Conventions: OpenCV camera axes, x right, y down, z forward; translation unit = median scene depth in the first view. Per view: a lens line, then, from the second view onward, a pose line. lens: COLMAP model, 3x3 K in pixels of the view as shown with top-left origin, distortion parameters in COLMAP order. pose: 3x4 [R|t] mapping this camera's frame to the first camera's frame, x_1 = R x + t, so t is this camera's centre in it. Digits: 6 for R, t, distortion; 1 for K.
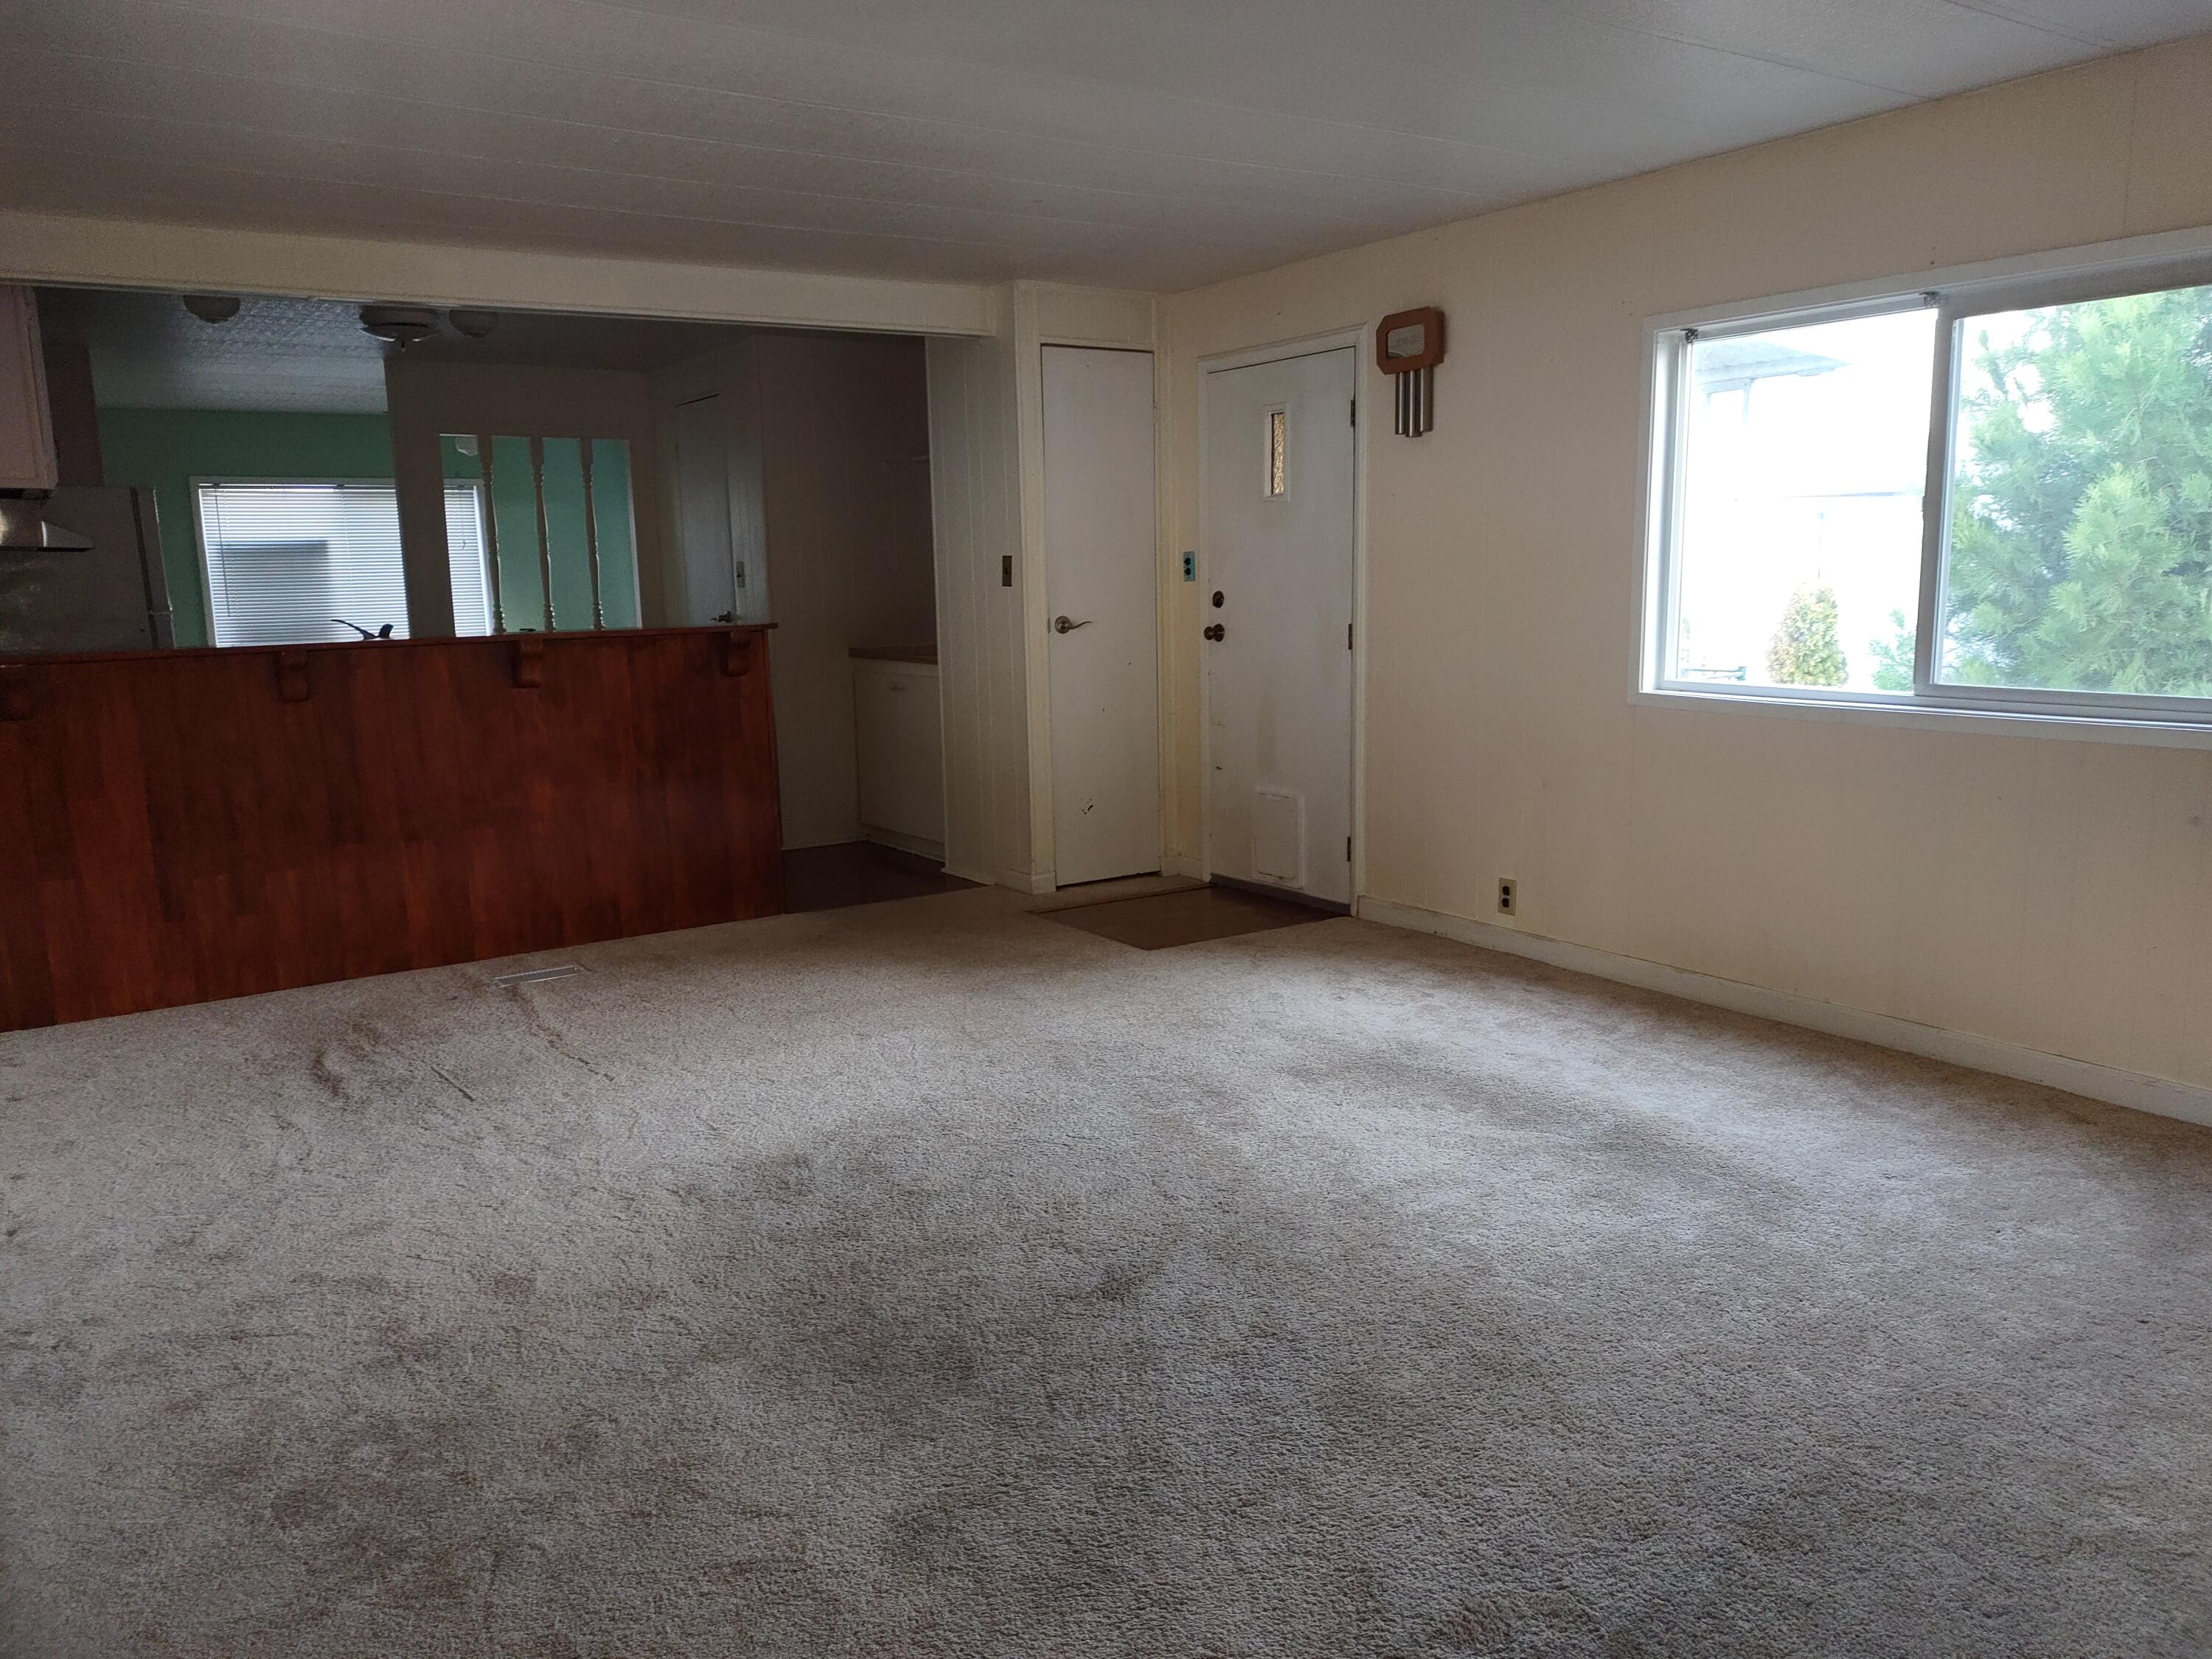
lens RADIAL K [[1612.0, 0, 1048.0], [0, 1612.0, 822.5], [0, 0, 1]] dist [0.047485, -0.051738]
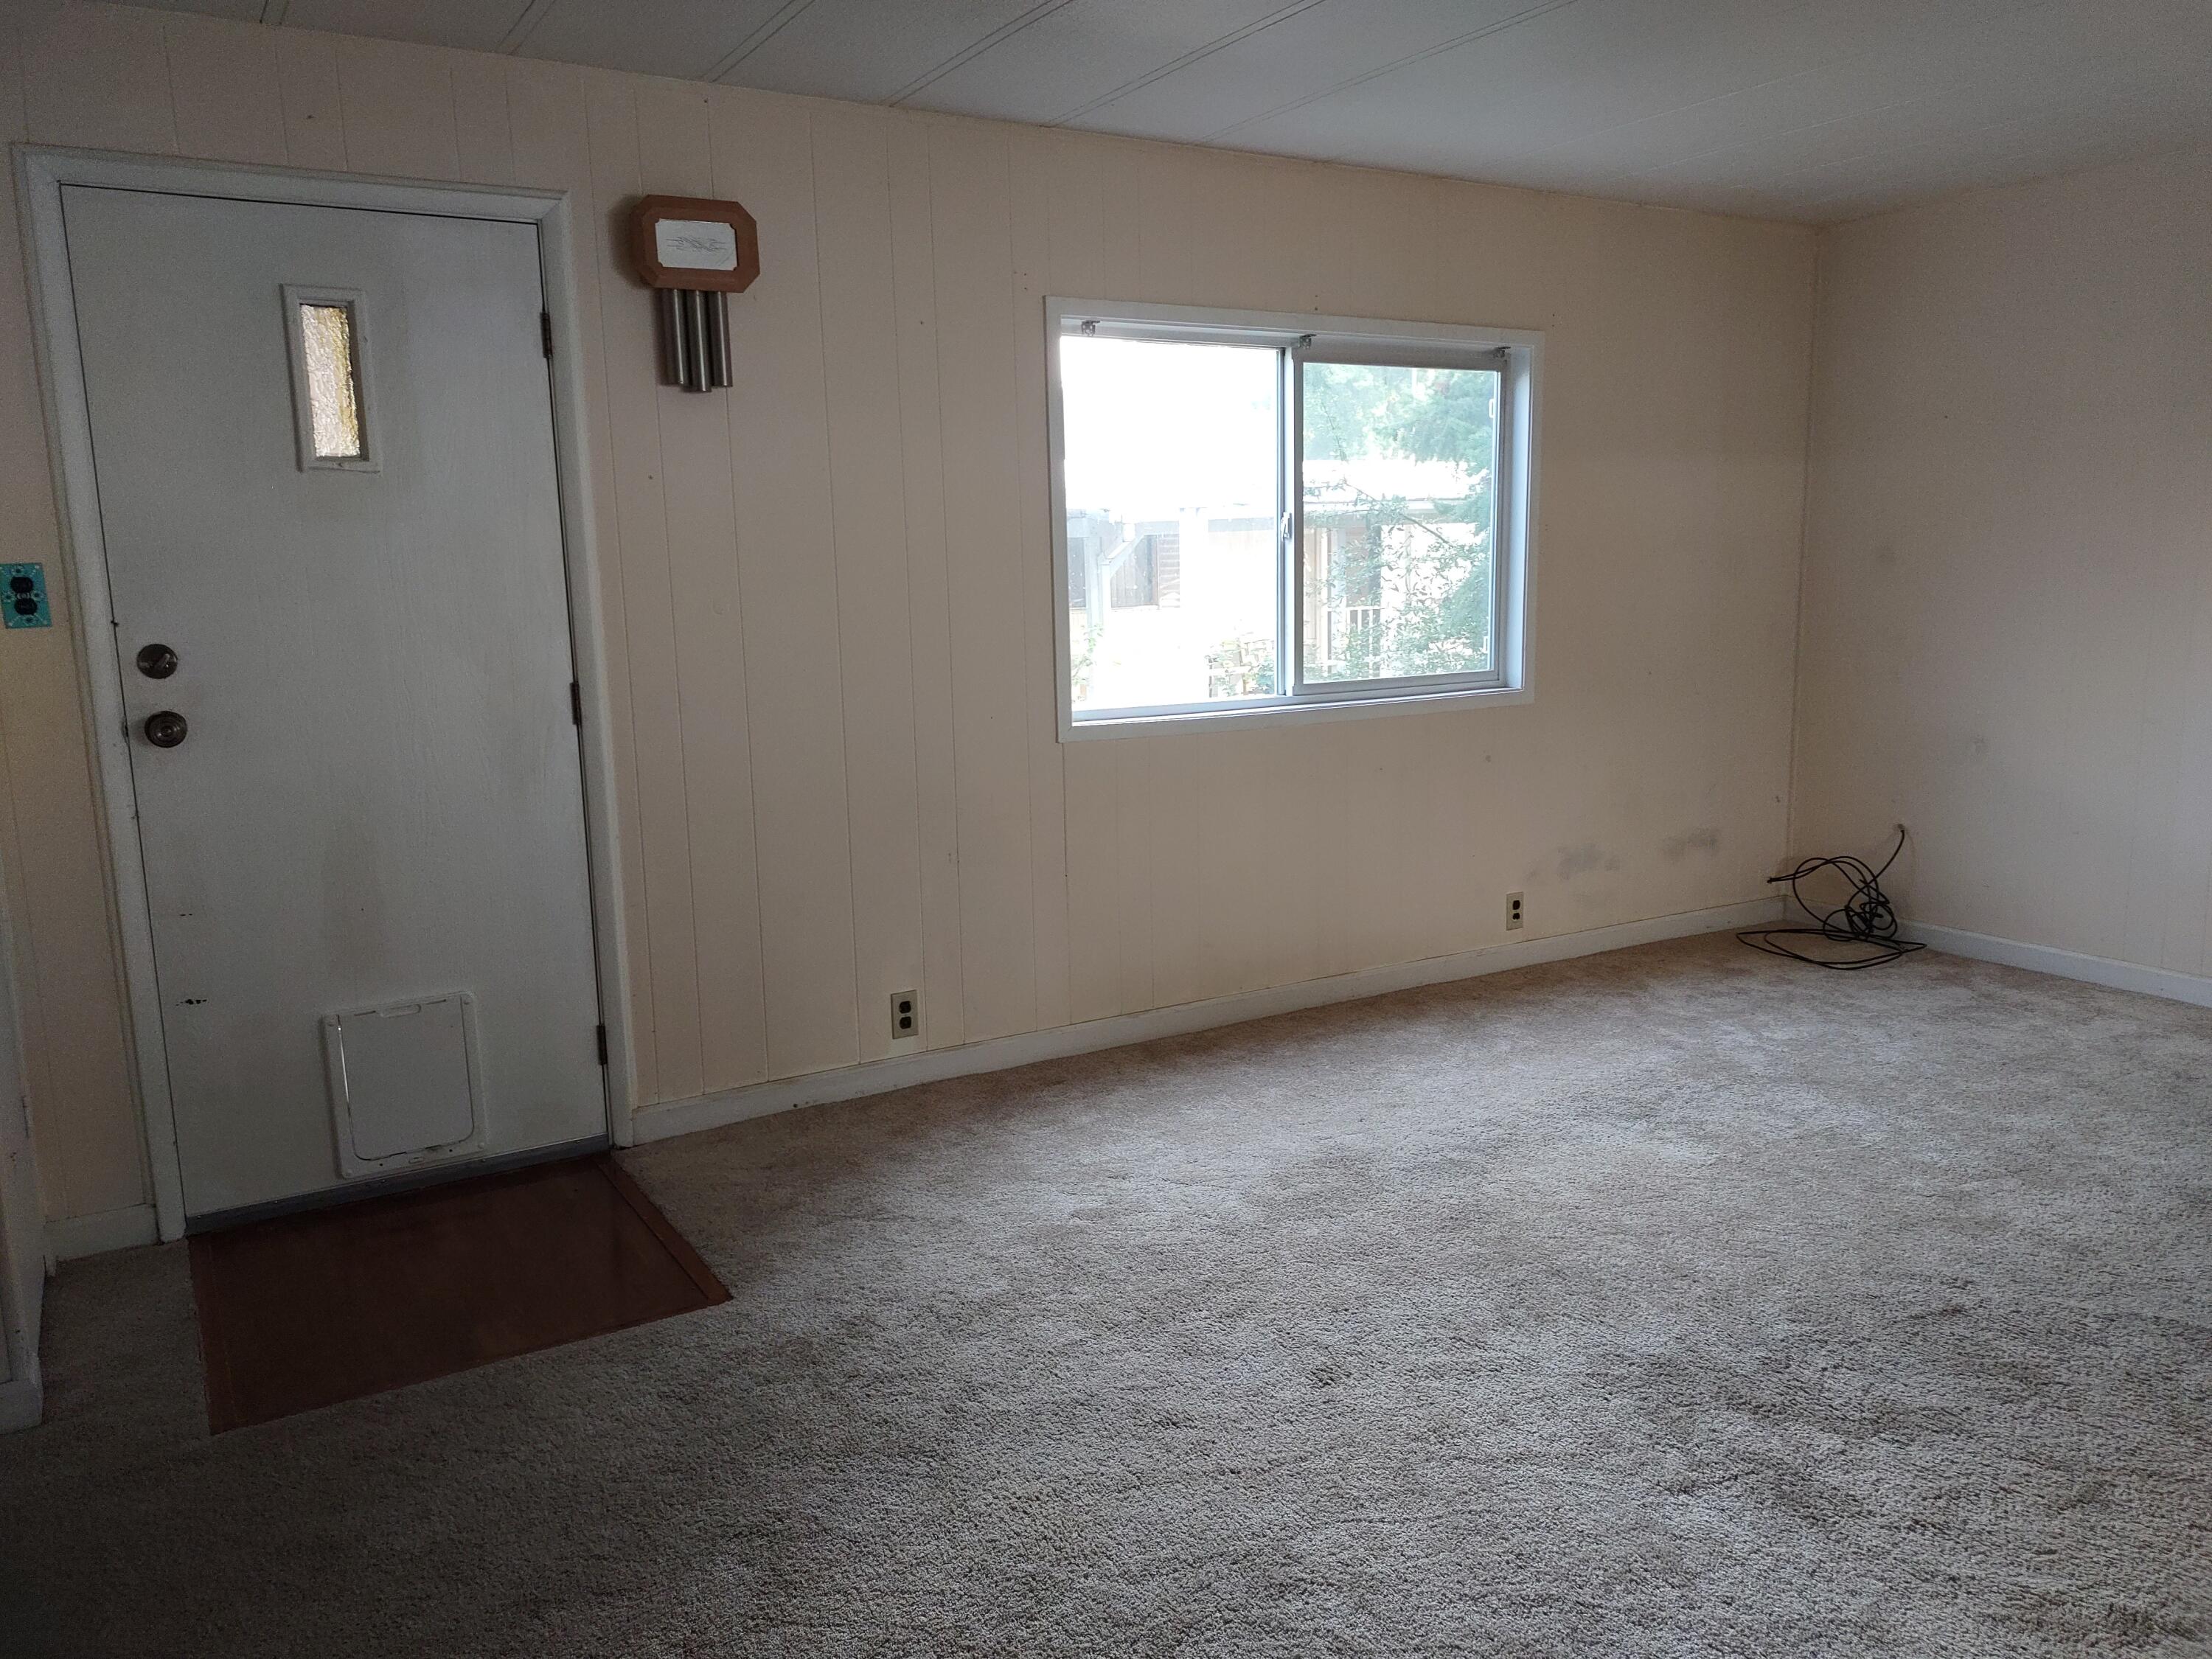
lens RADIAL K [[1587.1, 0, 1106.5], [0, 1587.1, 804.4], [0, 0, 1]] dist [0.086055, -0.000081]
pose [[0.042847, -0.123445, 0.991426, -0.437599], [0.184719, 0.976208, 0.113567, -0.116677], [-0.981857, 0.178269, 0.064630, 0.817962]]
